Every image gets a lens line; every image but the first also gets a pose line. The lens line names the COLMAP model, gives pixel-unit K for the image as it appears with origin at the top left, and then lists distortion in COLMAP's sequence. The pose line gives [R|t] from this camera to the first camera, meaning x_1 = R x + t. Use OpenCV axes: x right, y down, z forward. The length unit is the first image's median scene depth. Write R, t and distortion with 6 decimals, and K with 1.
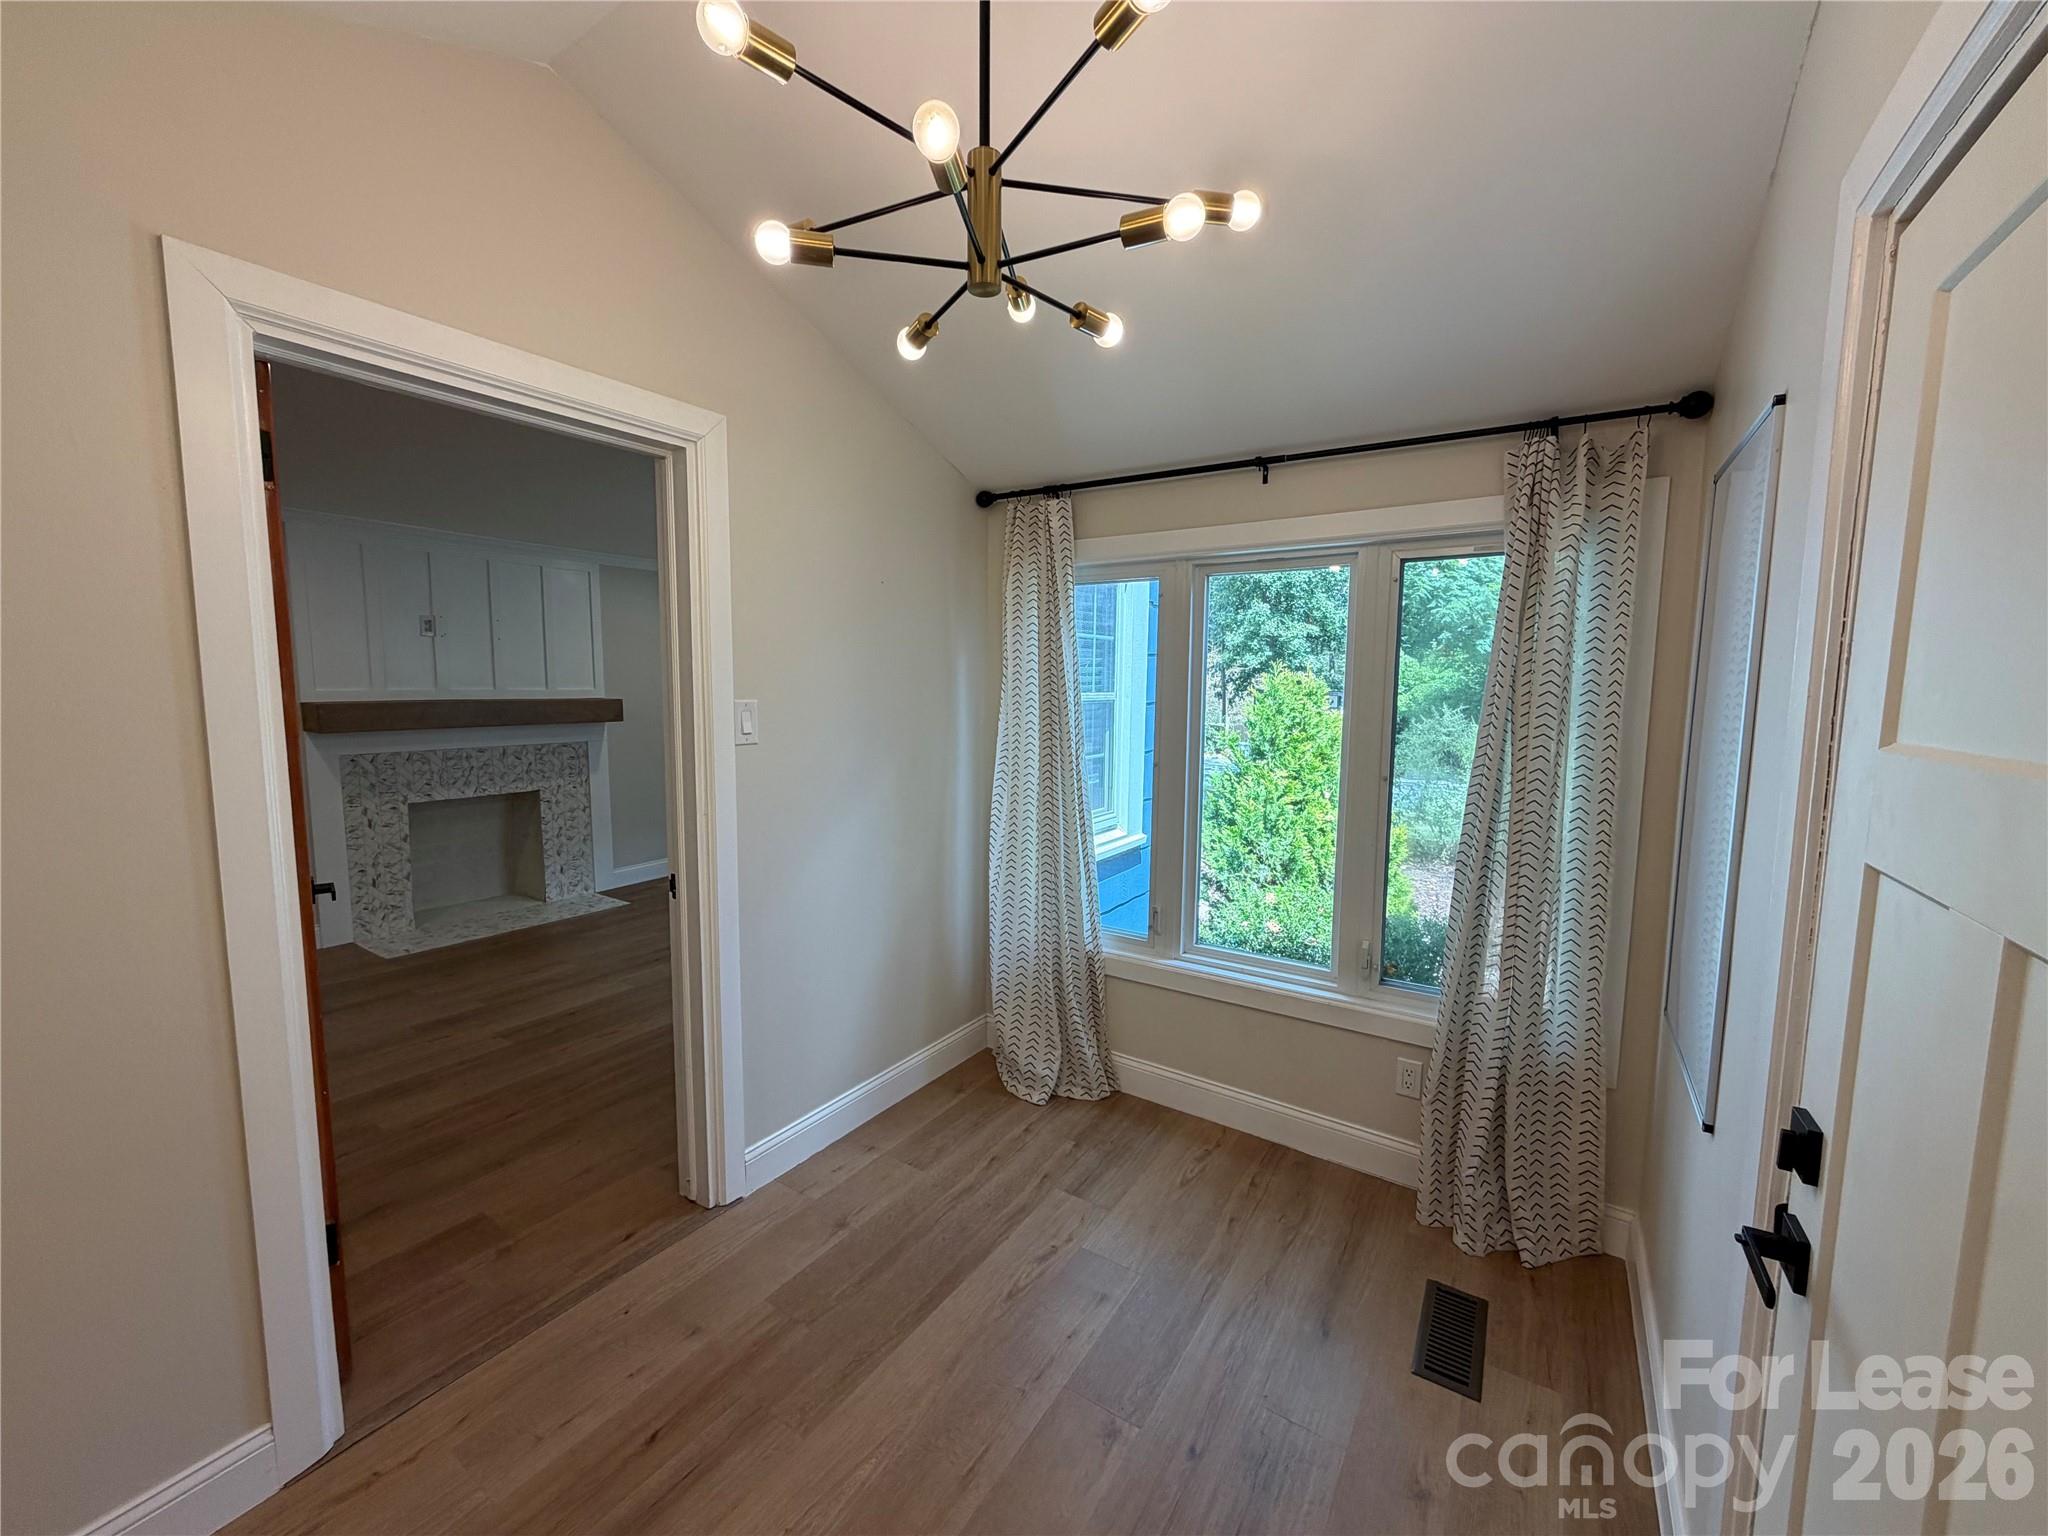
lens RADIAL K [[826.3, 0, 1022.5], [0, 826.3, 768.3], [0, 0, 1]] dist [0.001188, -0.000449]
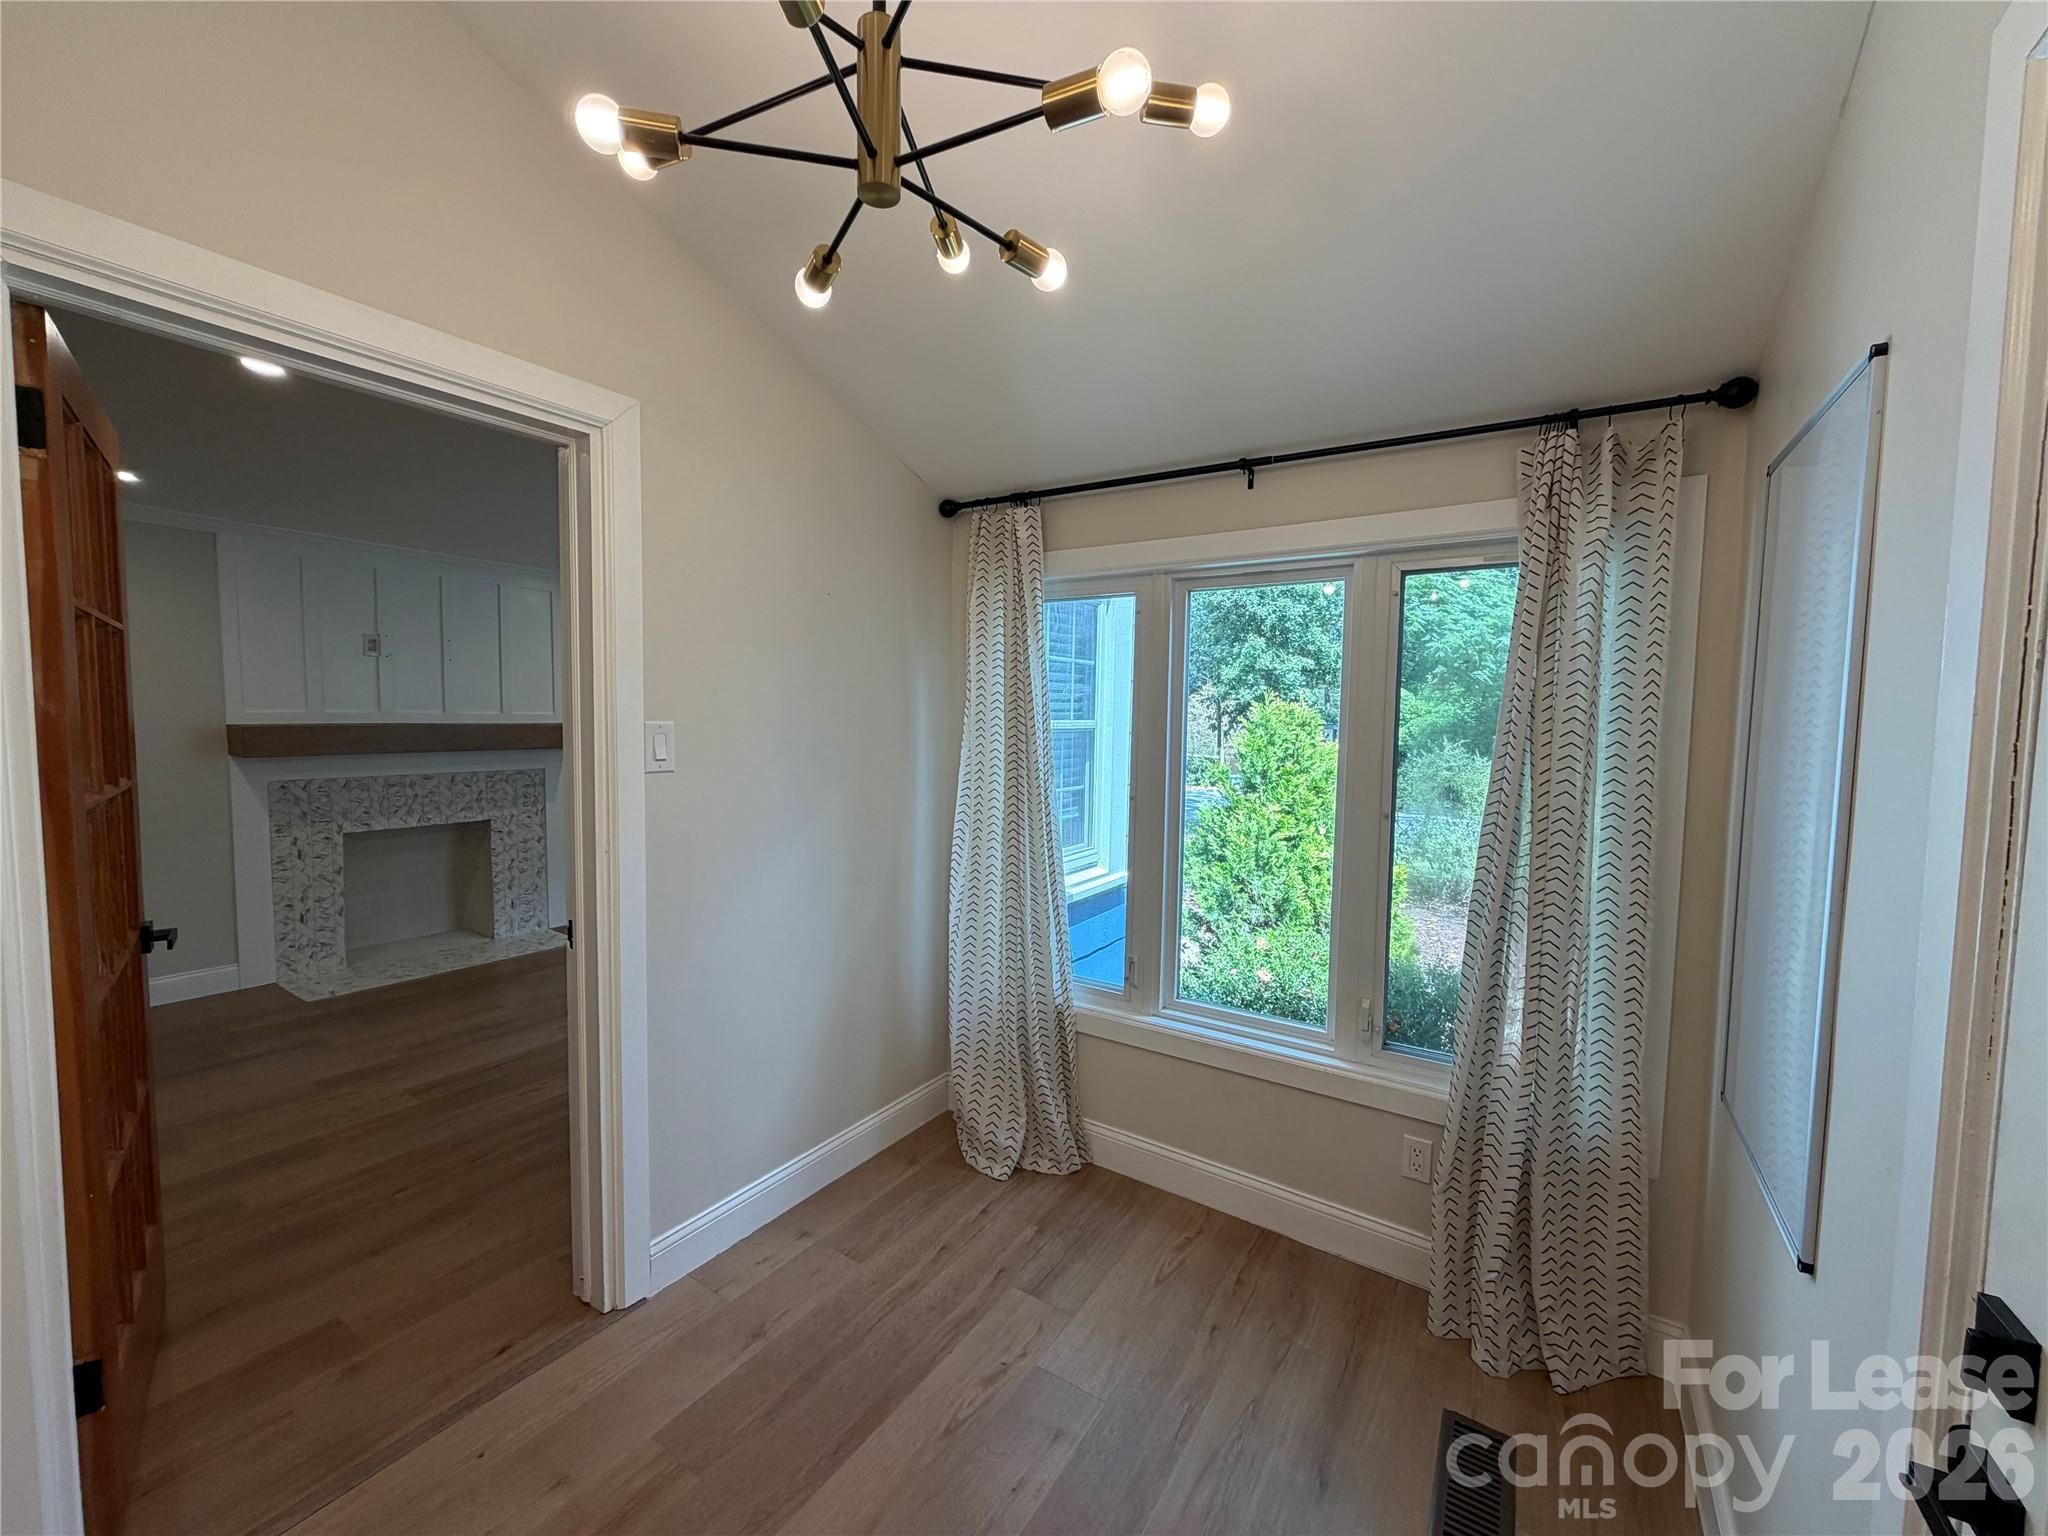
lens RADIAL K [[826.3, 0, 1021.5], [0, 826.3, 766.7], [0, 0, 1]] dist [0.001188, -0.000449]
pose [[0.999968, 0.007369, 0.003082, 0.046486], [-0.007241, 0.999189, -0.039618, -0.002521], [-0.003371, 0.039595, 0.999210, 0.119583]]
